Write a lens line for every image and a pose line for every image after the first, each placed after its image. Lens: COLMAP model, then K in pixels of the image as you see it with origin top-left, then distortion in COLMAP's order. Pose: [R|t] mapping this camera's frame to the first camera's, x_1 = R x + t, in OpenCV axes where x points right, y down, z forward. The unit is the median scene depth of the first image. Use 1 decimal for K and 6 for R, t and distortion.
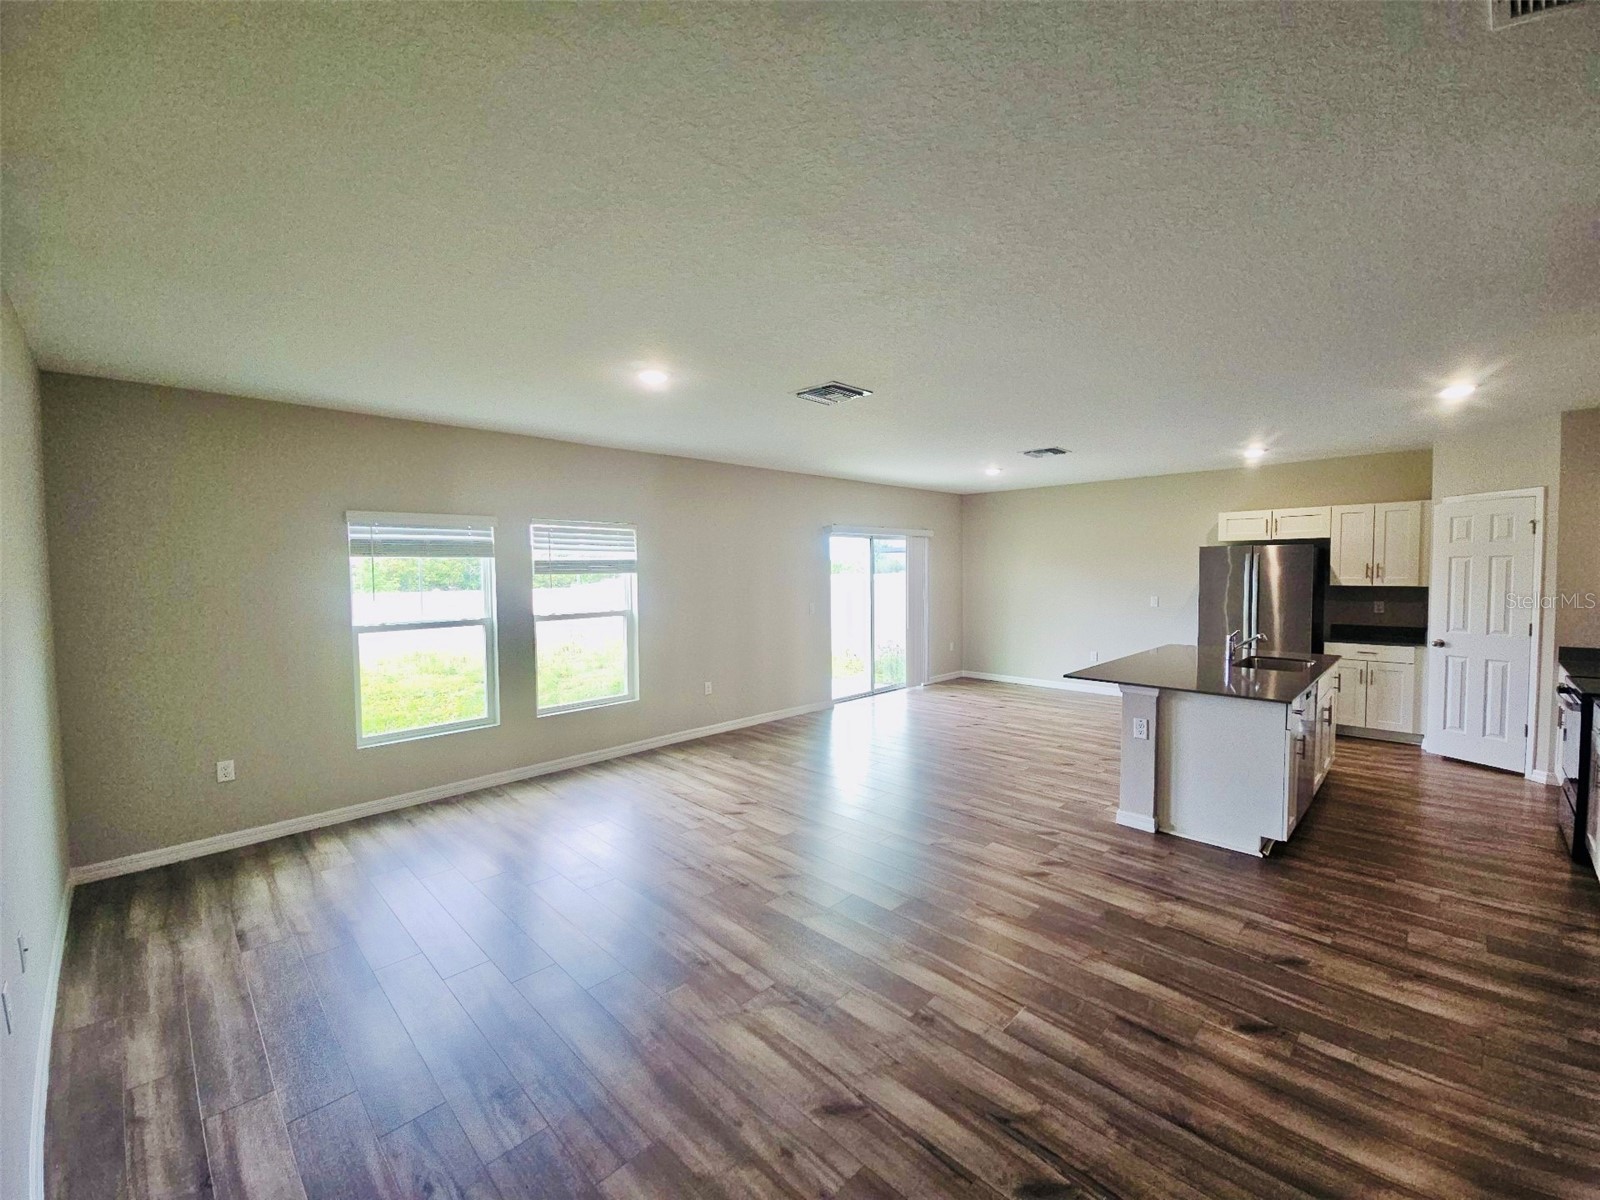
lens RADIAL K [[649.8, 0, 797.9], [0, 649.8, 597.5], [0, 0, 1]] dist [0.013471, -0.009438]
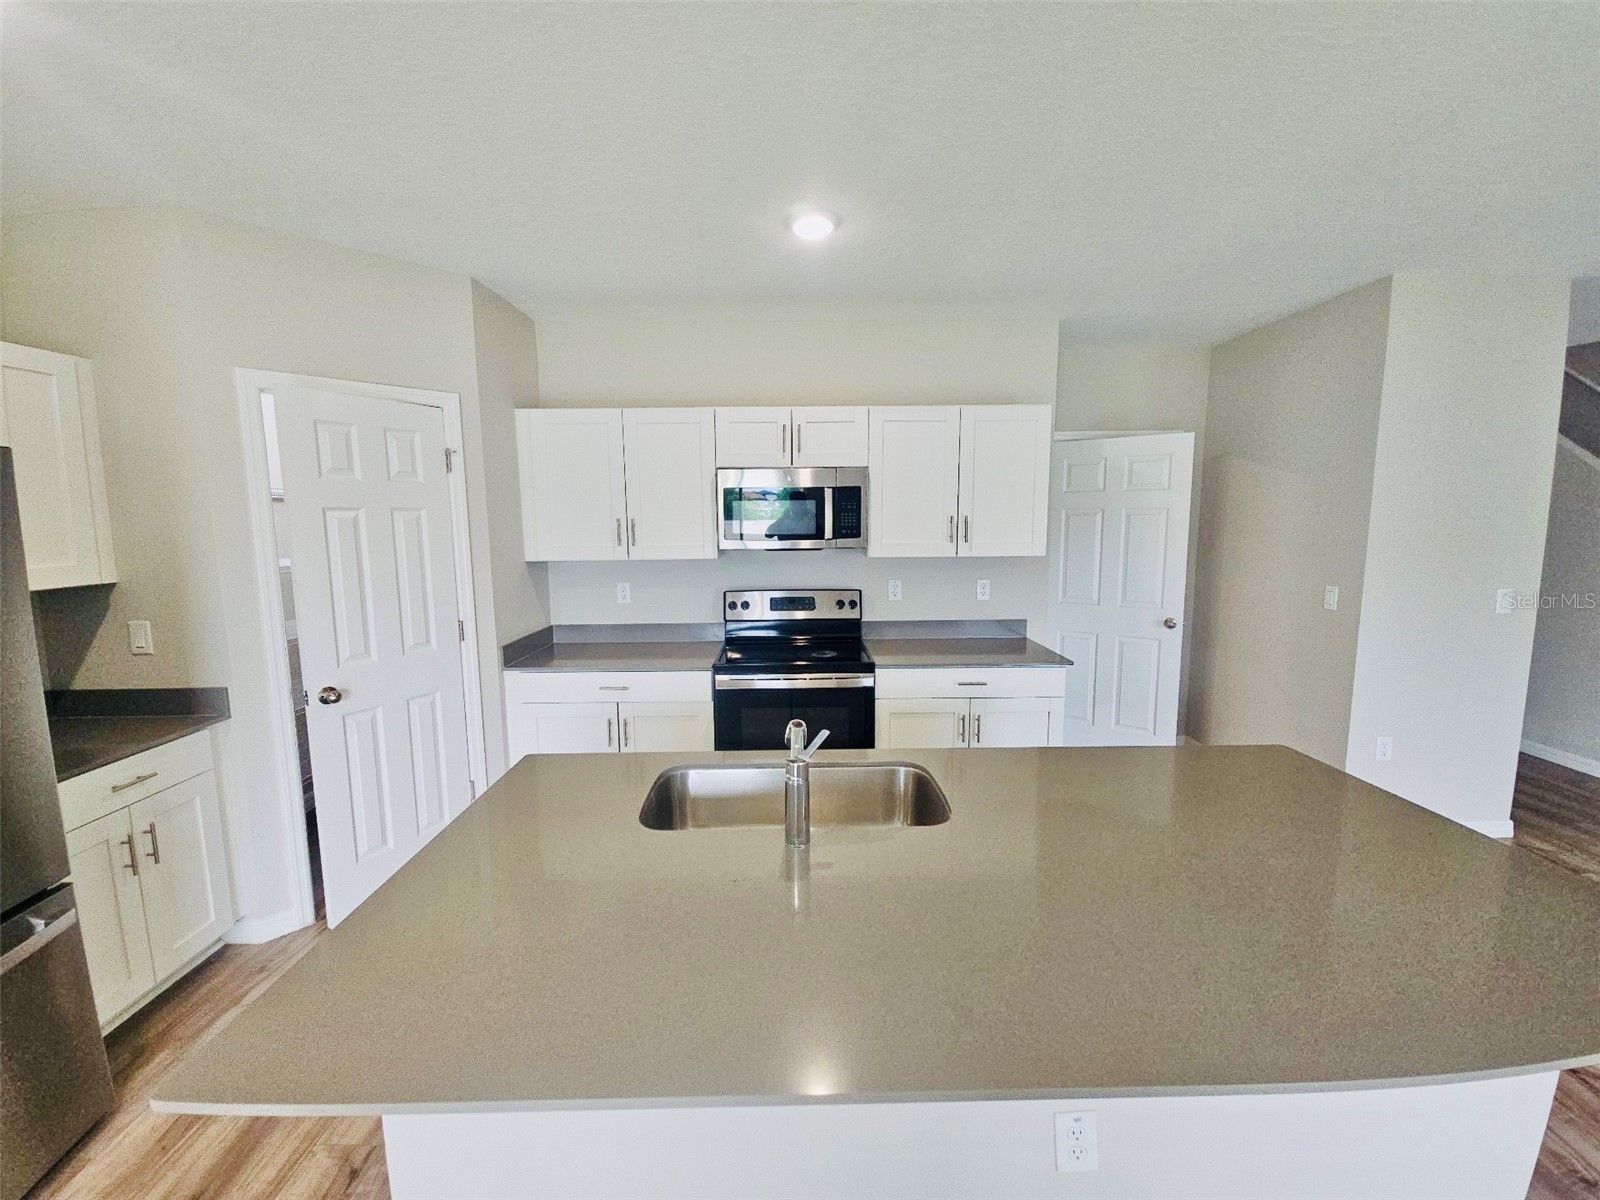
lens RADIAL K [[649.8, 0, 797.9], [0, 649.8, 597.5], [0, 0, 1]] dist [0.013471, -0.009438]
pose [[-0.713030, -0.071435, 0.697485, 0.509021], [0.047004, 0.987688, 0.149208, -0.062365], [-0.699556, 0.139175, -0.700894, 1.294059]]
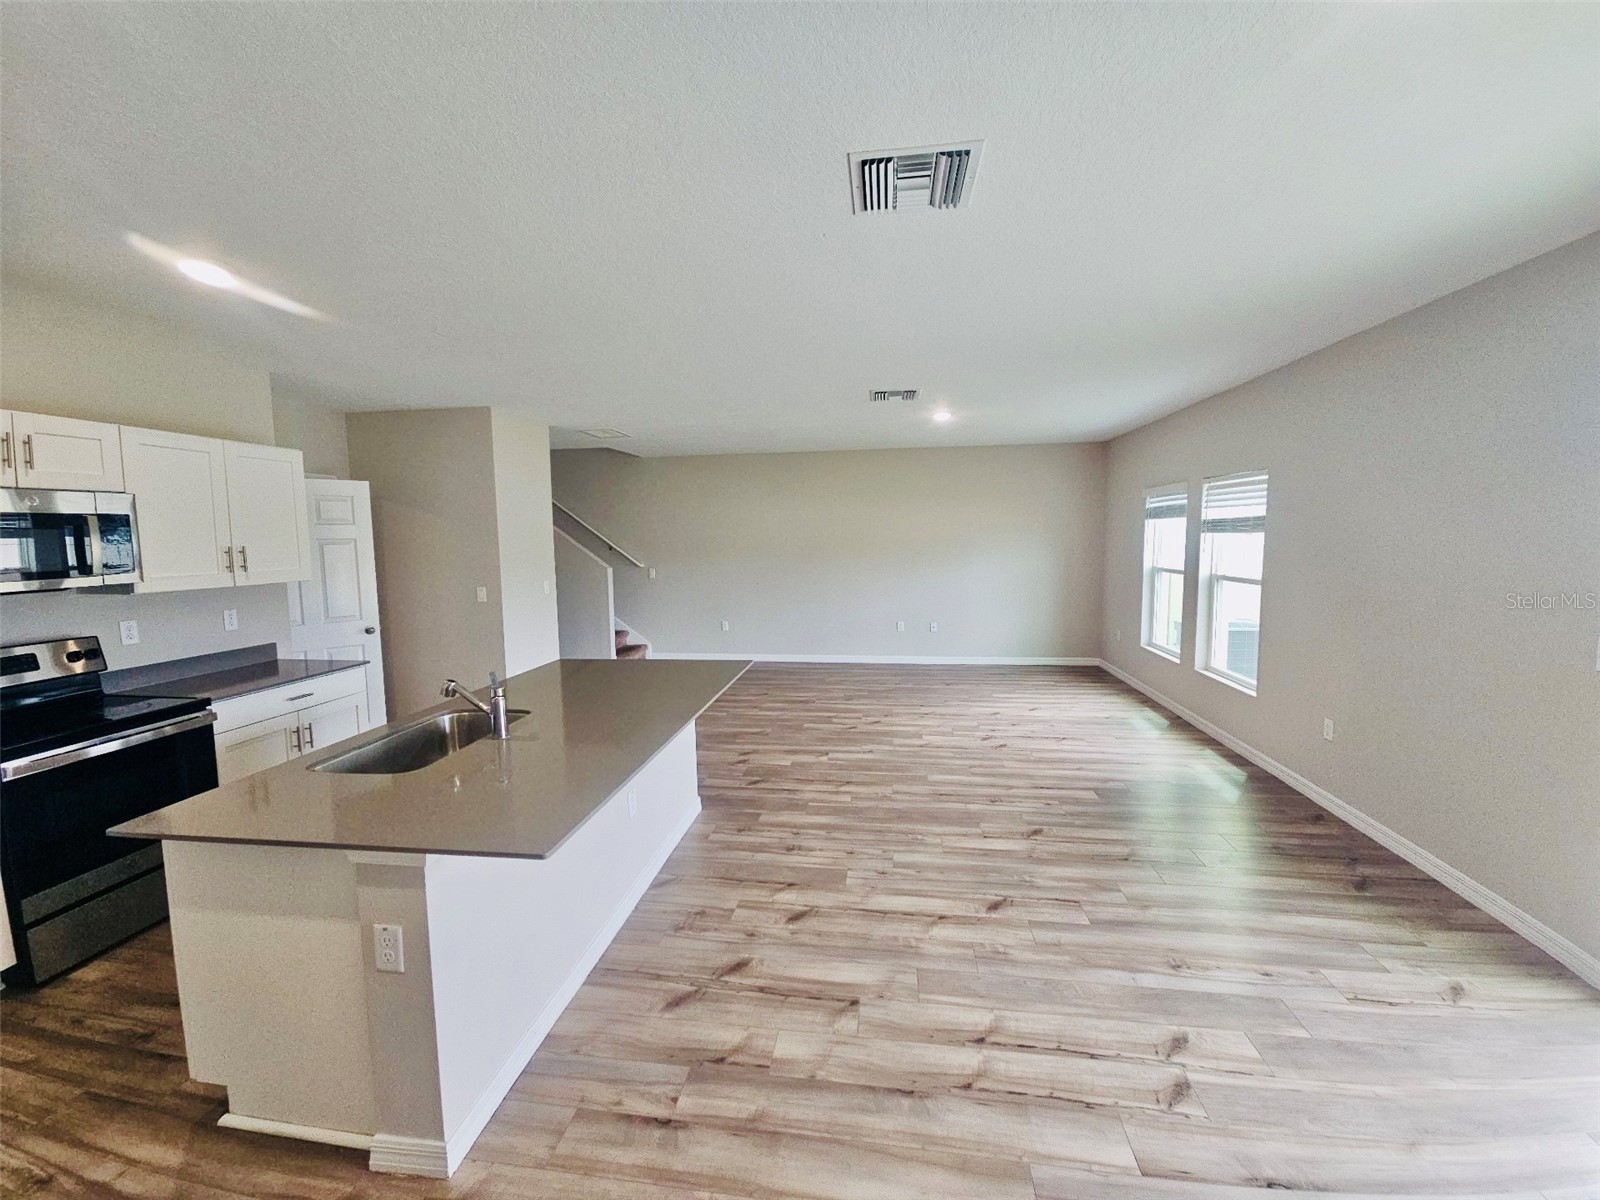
lens RADIAL K [[649.8, 0, 797.9], [0, 649.8, 597.5], [0, 0, 1]] dist [0.013471, -0.009438]
pose [[-0.801040, 0.078682, -0.593417, 0.831735], [-0.003127, 0.990760, 0.135587, -0.081292], [0.598602, 0.110466, -0.793393, 1.639965]]
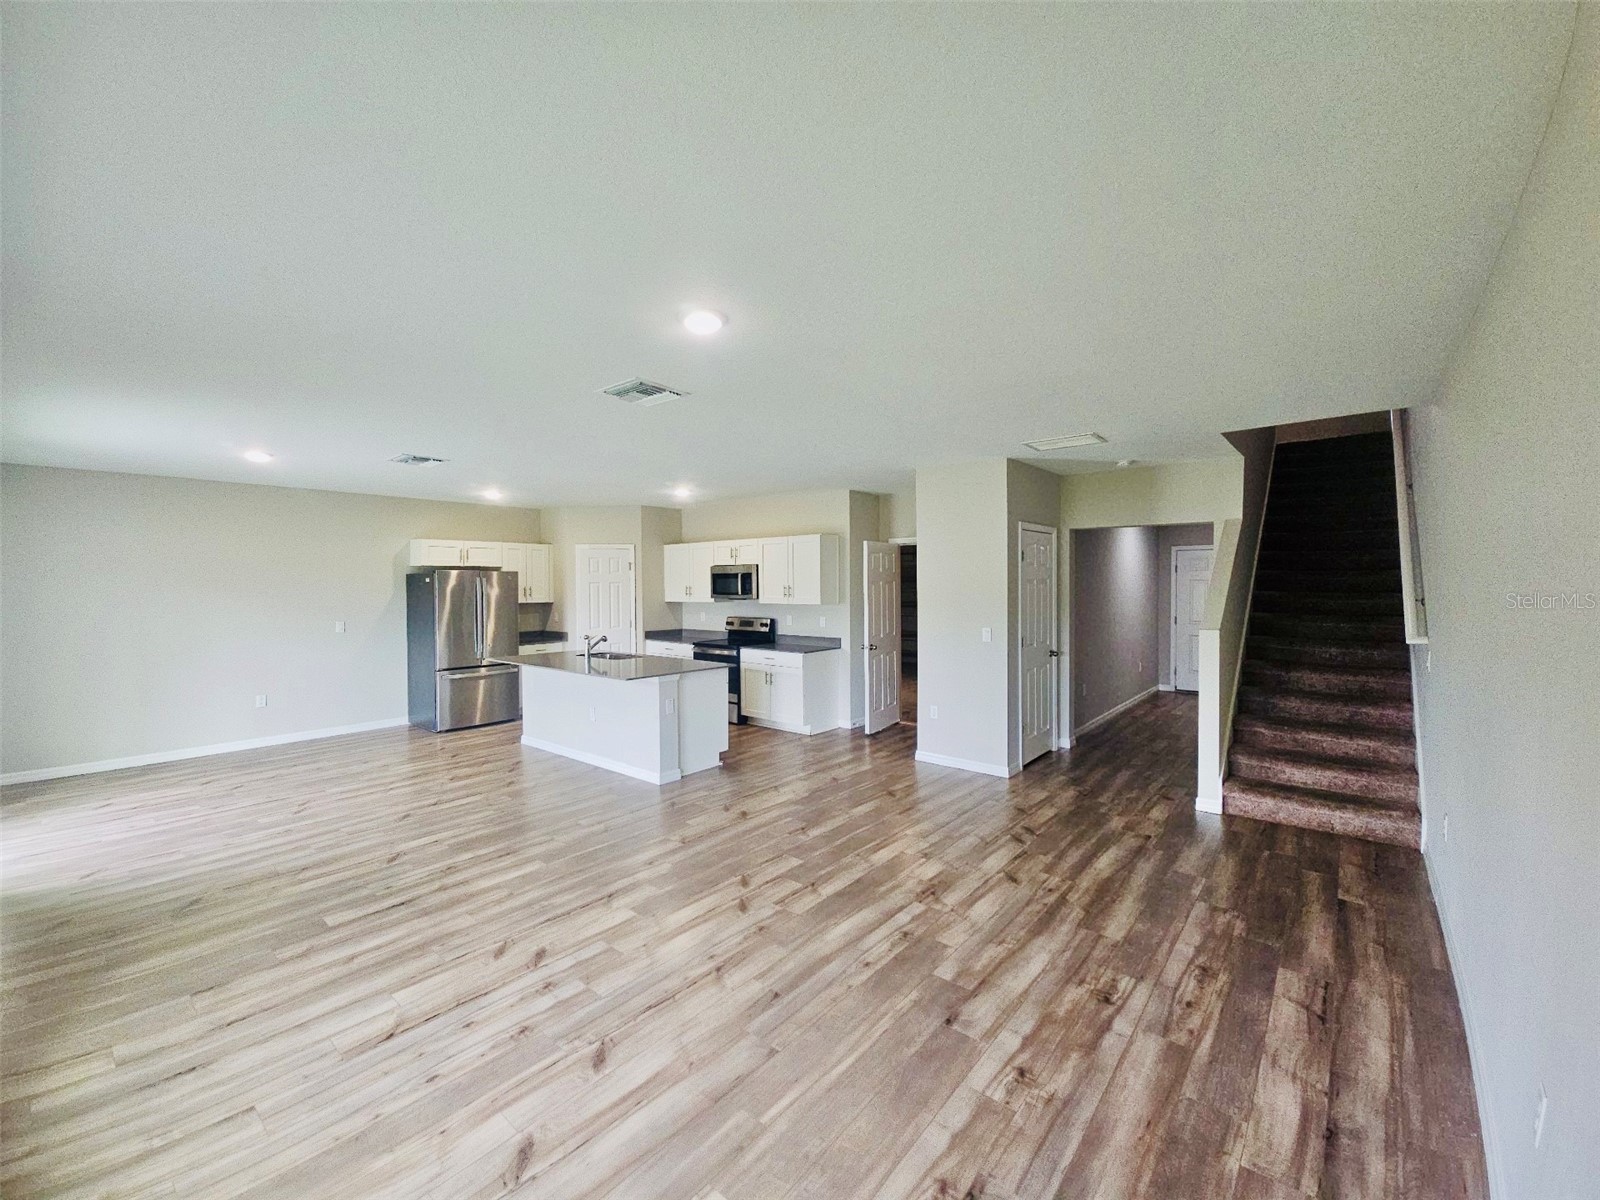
lens RADIAL K [[649.8, 0, 797.9], [0, 649.8, 597.5], [0, 0, 1]] dist [0.013471, -0.009438]
pose [[-0.086572, -0.008826, 0.996207, -0.740224], [0.051301, 0.998595, 0.013306, -0.024692], [-0.994924, 0.052258, -0.085997, 0.745805]]
